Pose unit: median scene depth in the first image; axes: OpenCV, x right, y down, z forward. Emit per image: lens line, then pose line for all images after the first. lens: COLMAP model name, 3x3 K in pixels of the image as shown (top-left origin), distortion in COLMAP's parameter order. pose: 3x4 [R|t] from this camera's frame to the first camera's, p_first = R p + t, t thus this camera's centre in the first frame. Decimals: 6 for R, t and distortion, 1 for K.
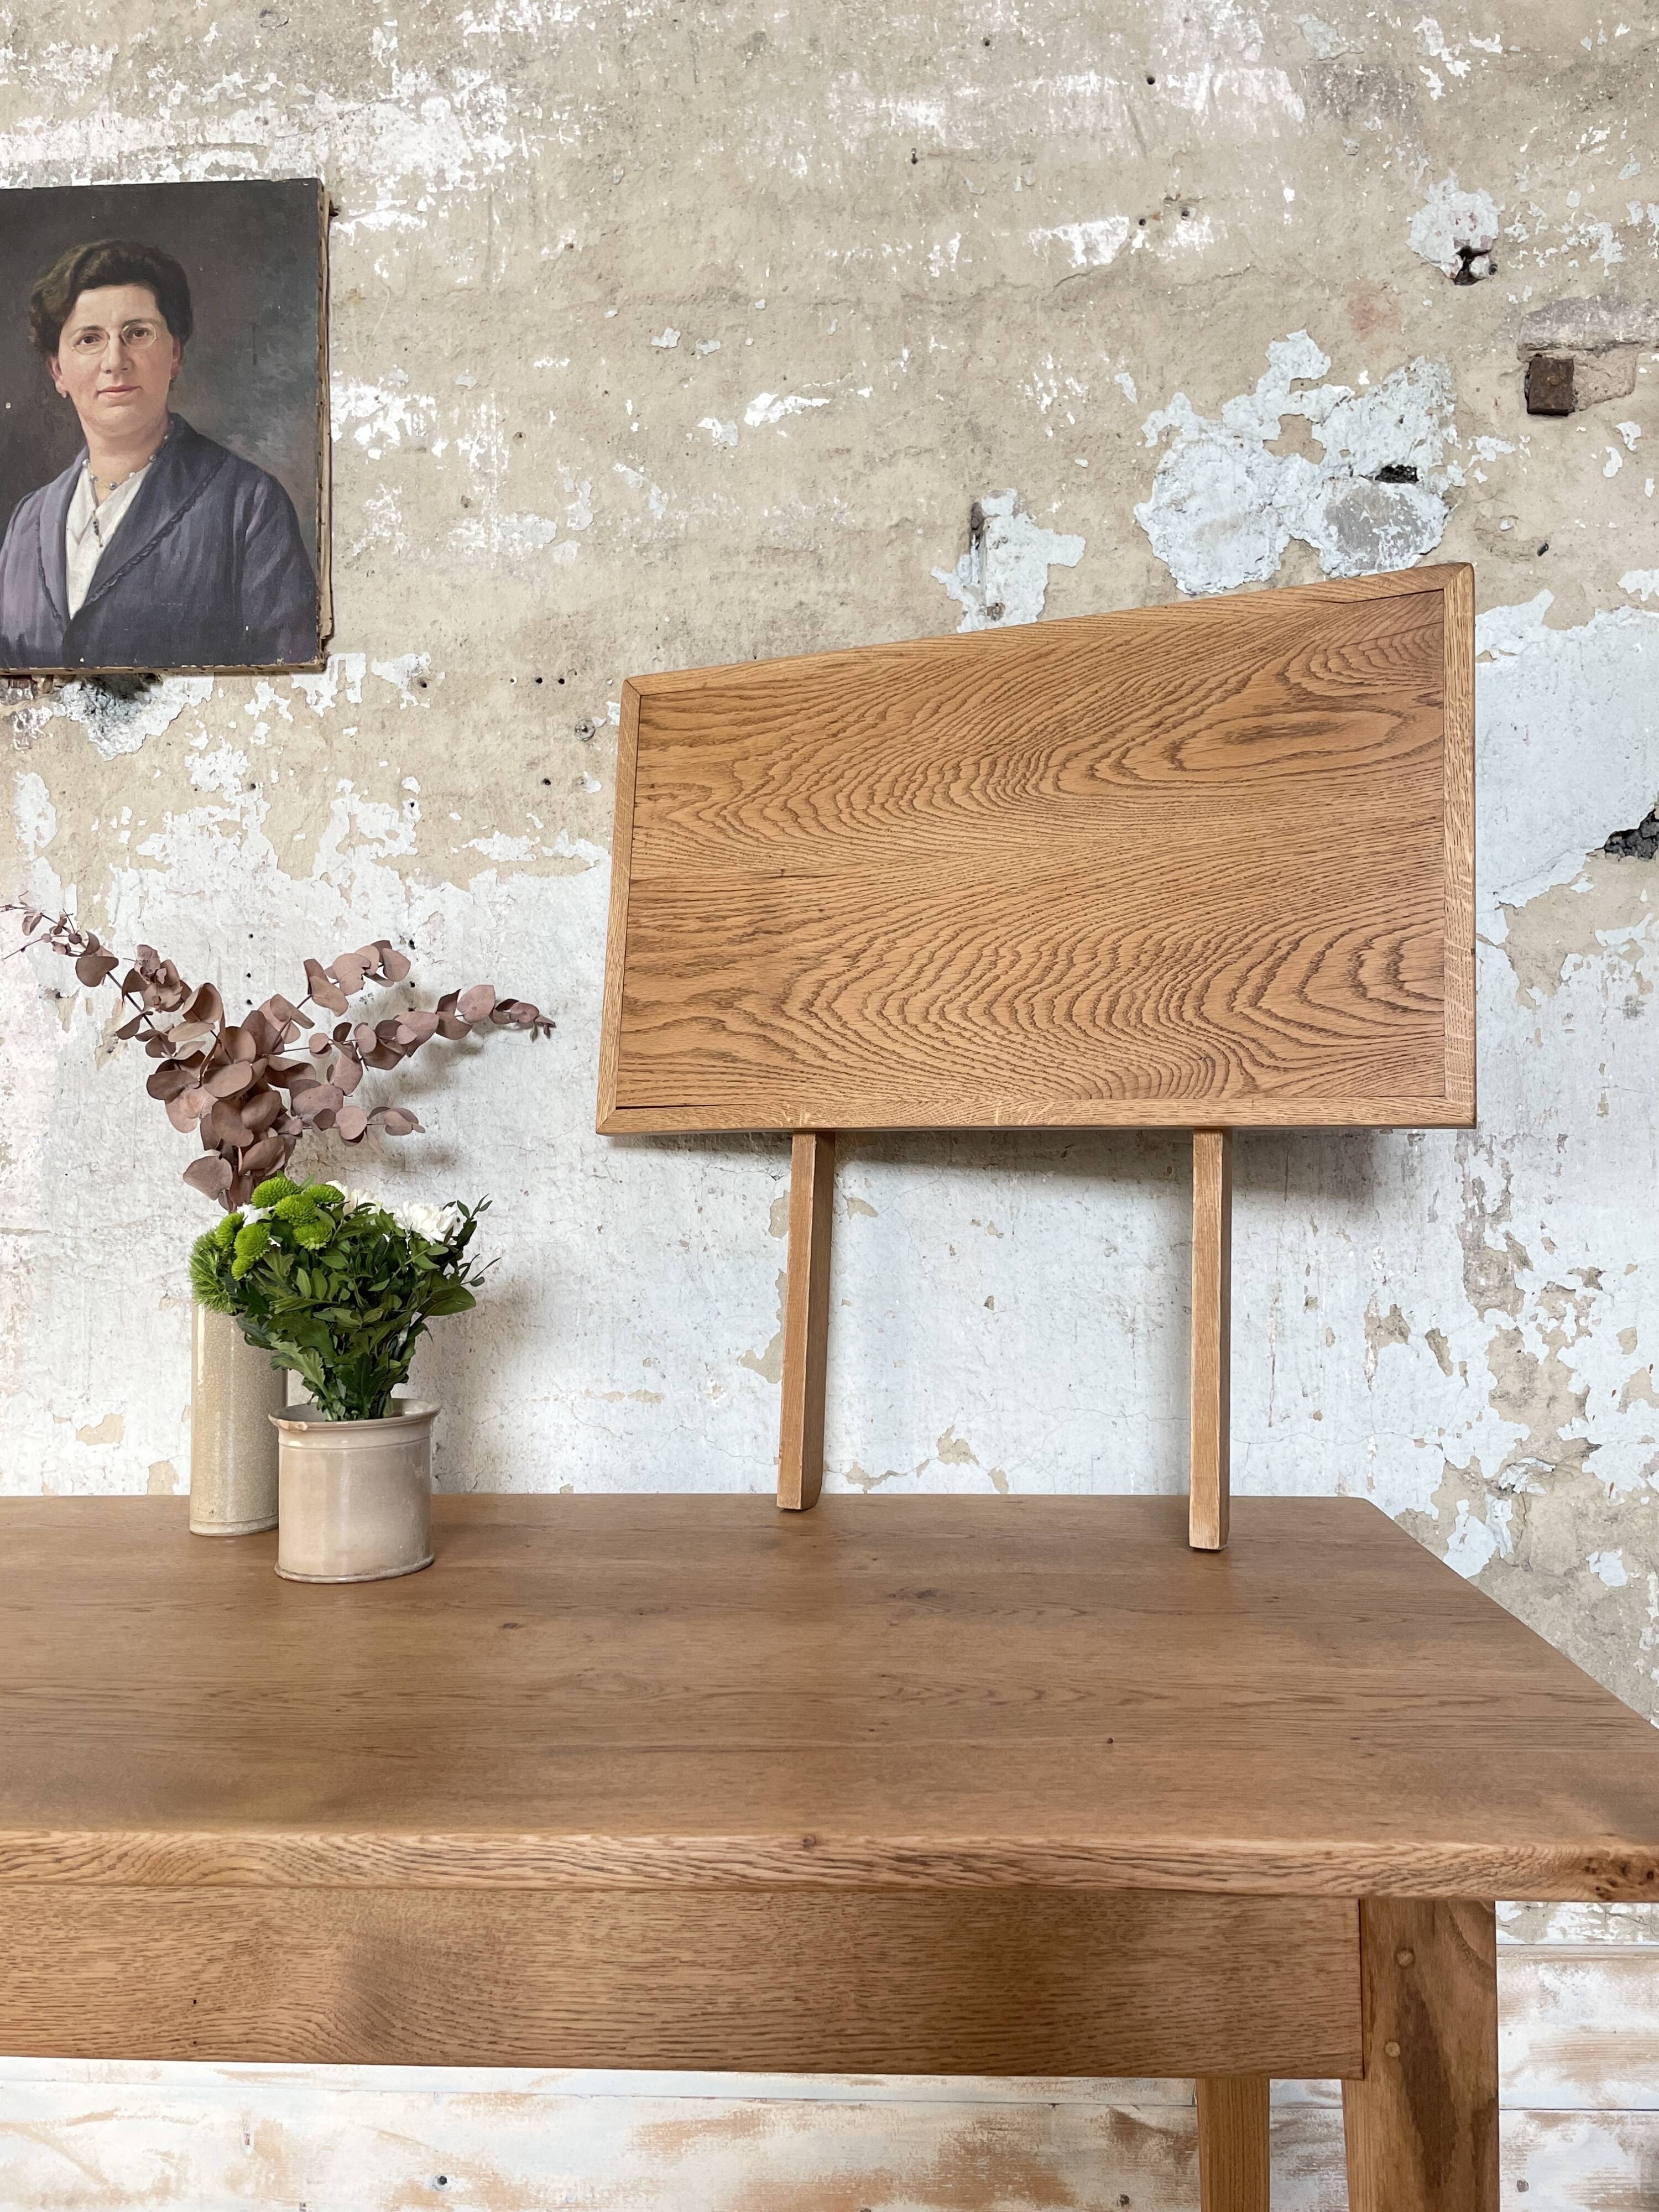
lens RADIAL K [[1687.5, 0, 829.7], [0, 1687.5, 1079.4], [0, 0, 1]] dist [0.088734, -0.118068]
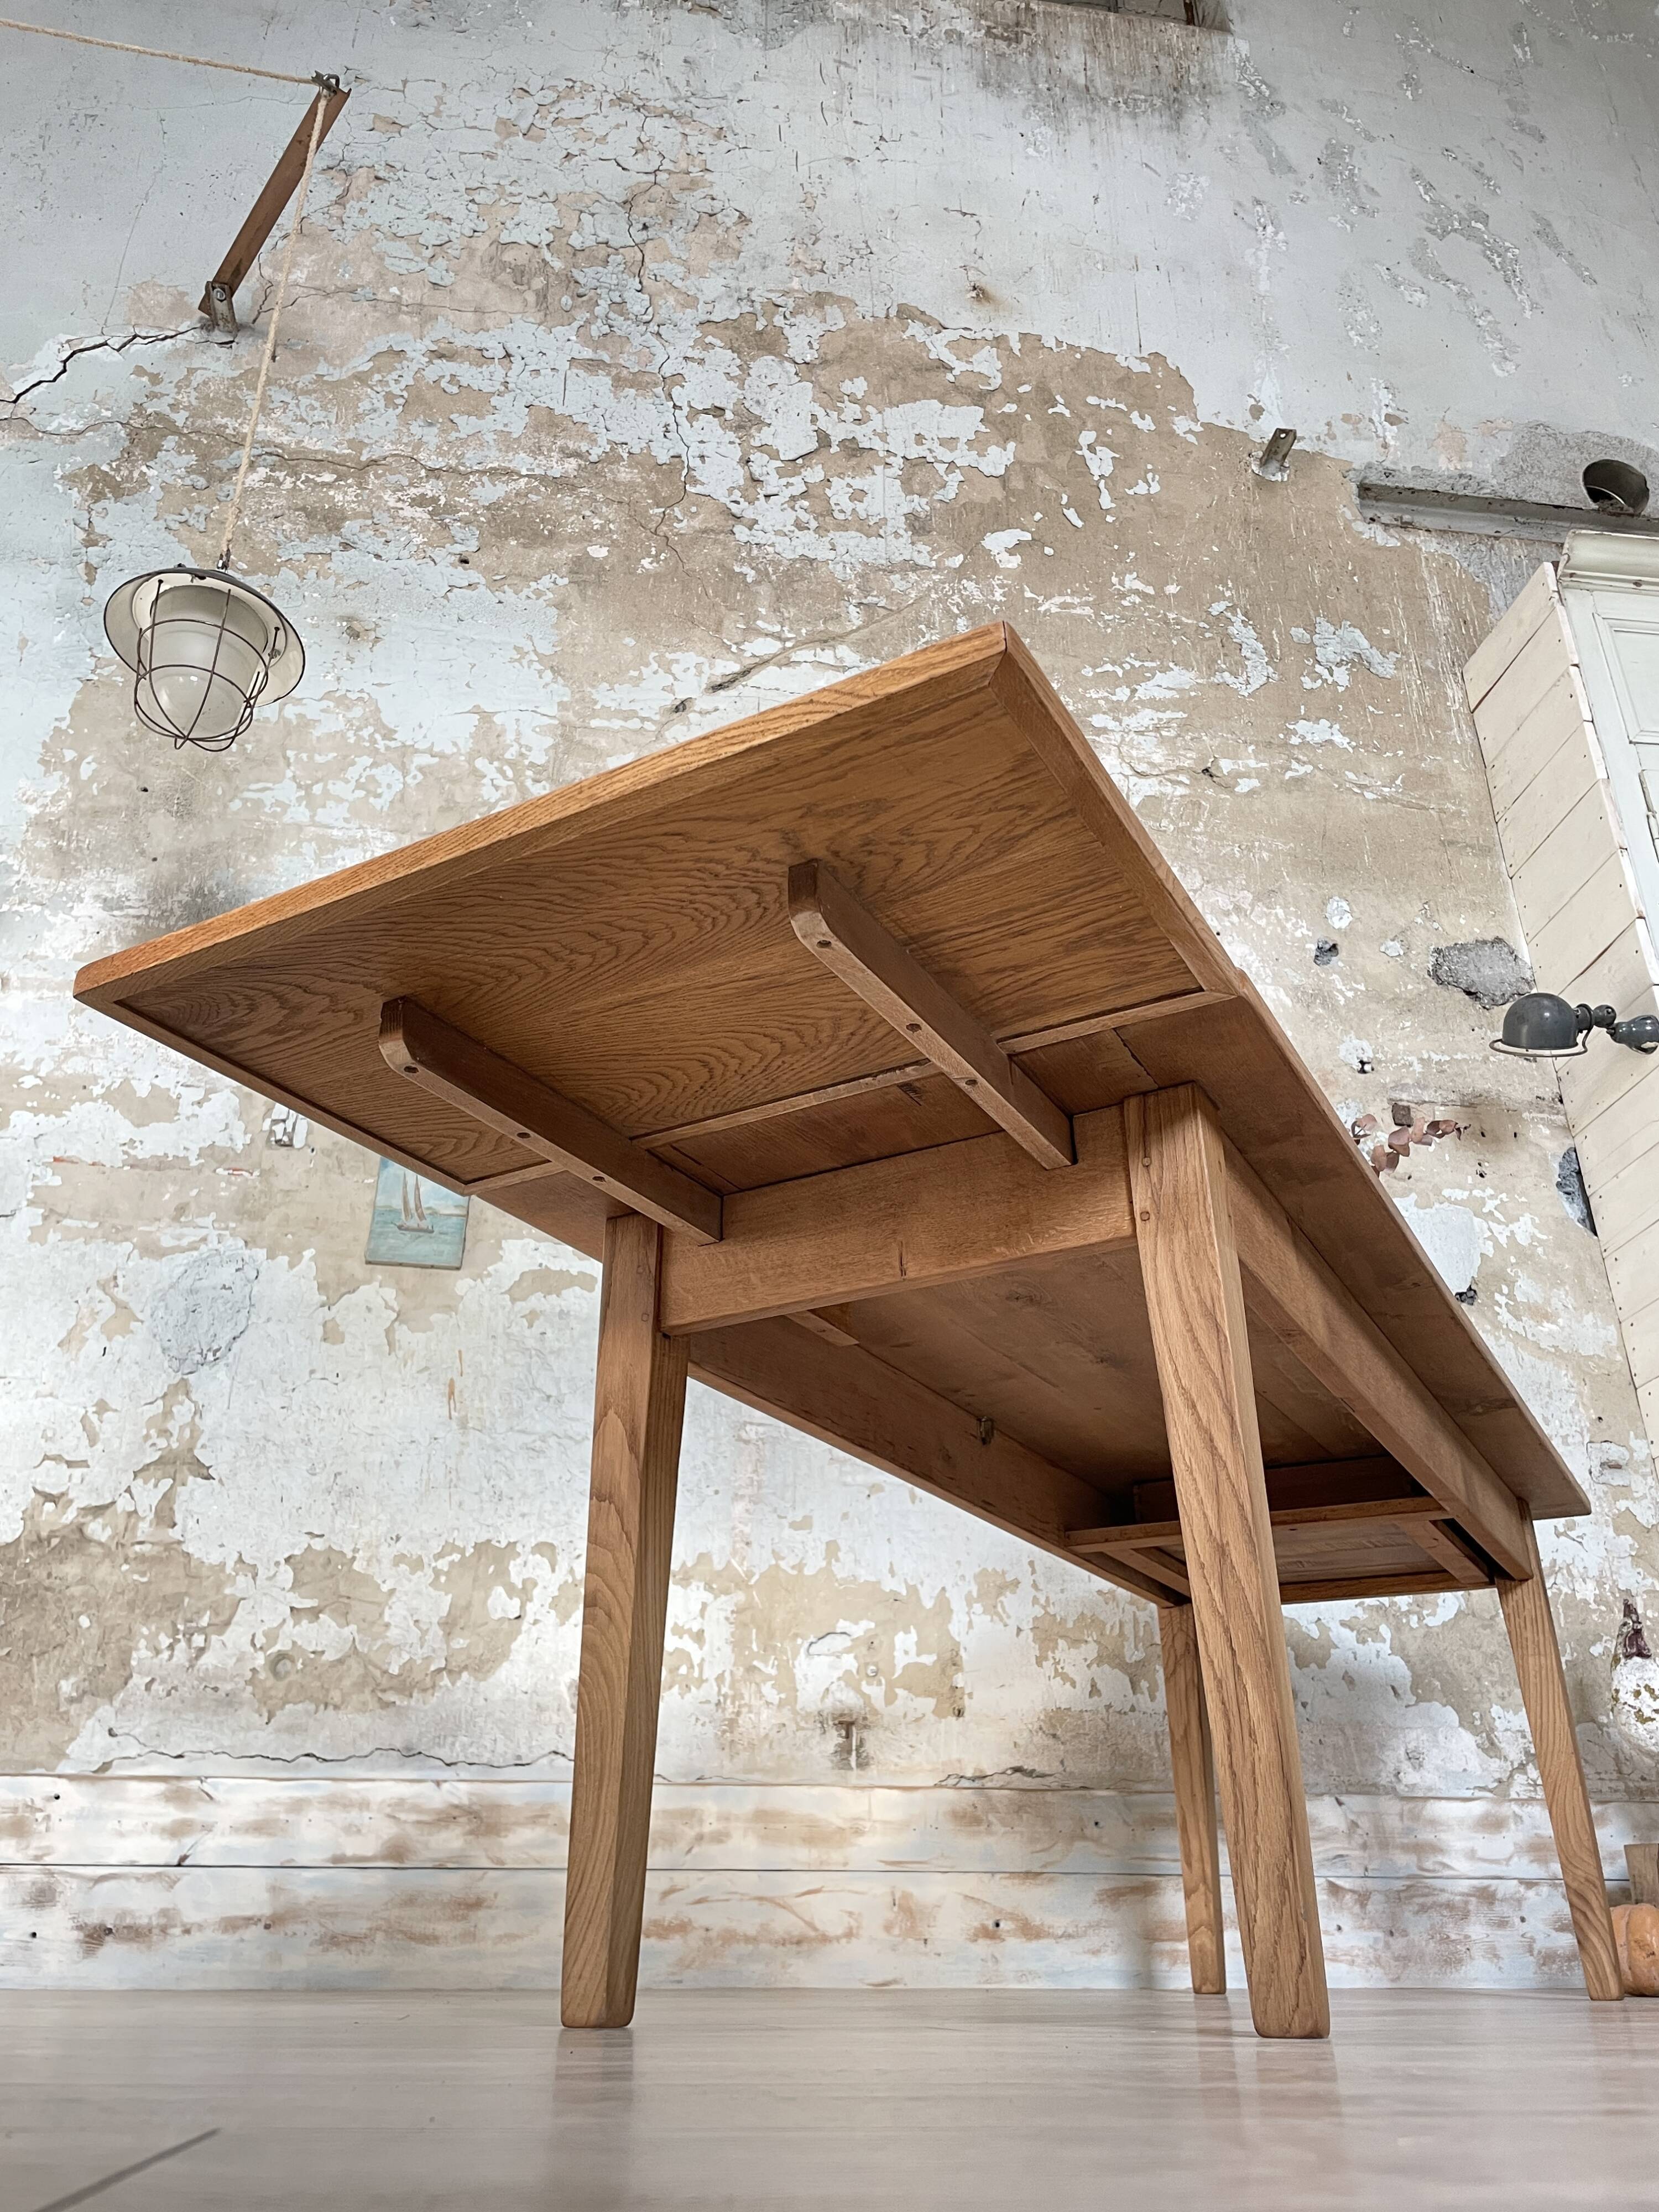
lens RADIAL K [[1669.2, 0, 818.4], [0, 1669.2, 1082.1], [0, 0, 1]] dist [0.087654, -0.112879]
pose [[0.980301, 0.097824, 0.171584, -0.781755], [-0.016272, 0.905777, -0.423442, 0.559808], [-0.196840, 0.412309, 0.889525, -0.946582]]
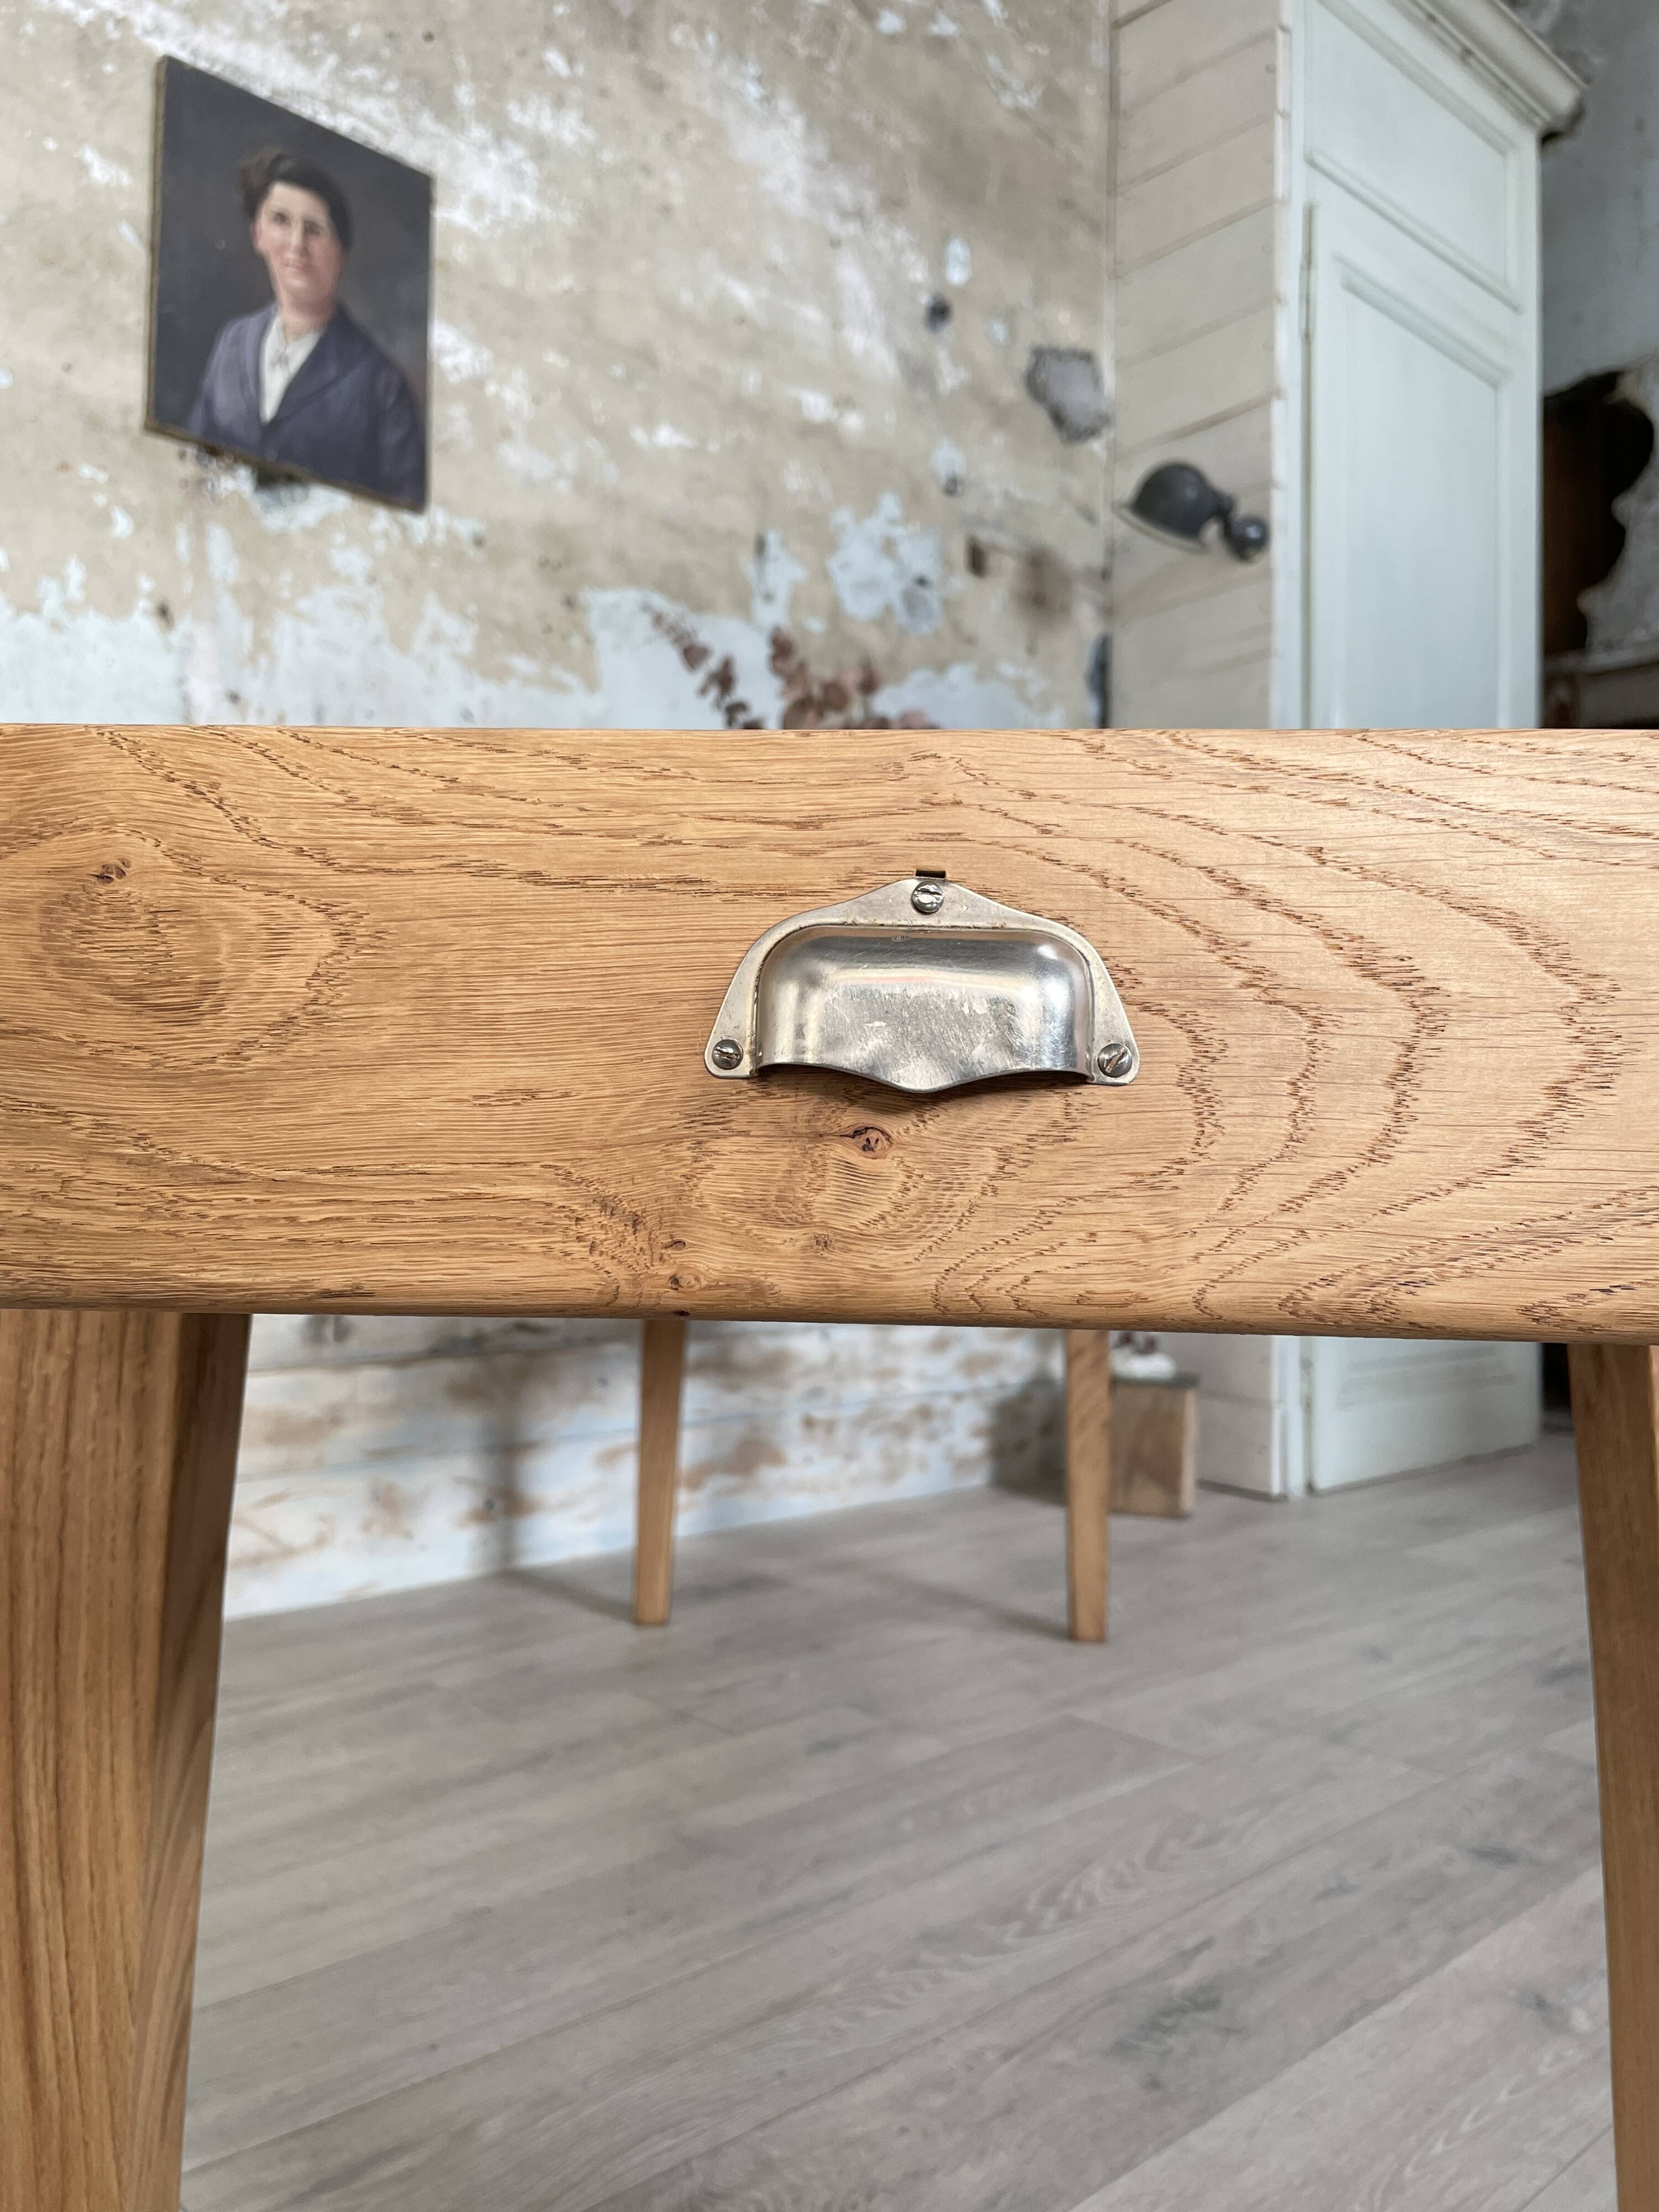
lens RADIAL K [[1687.5, 0, 827.6], [0, 1687.5, 1094.3], [0, 0, 1]] dist [0.088734, -0.118068]
pose [[0.694888, 0.050326, 0.717354, -1.081986], [-0.059943, 0.998130, -0.011957, 0.250891], [-0.716615, -0.034691, 0.696606, -0.280260]]
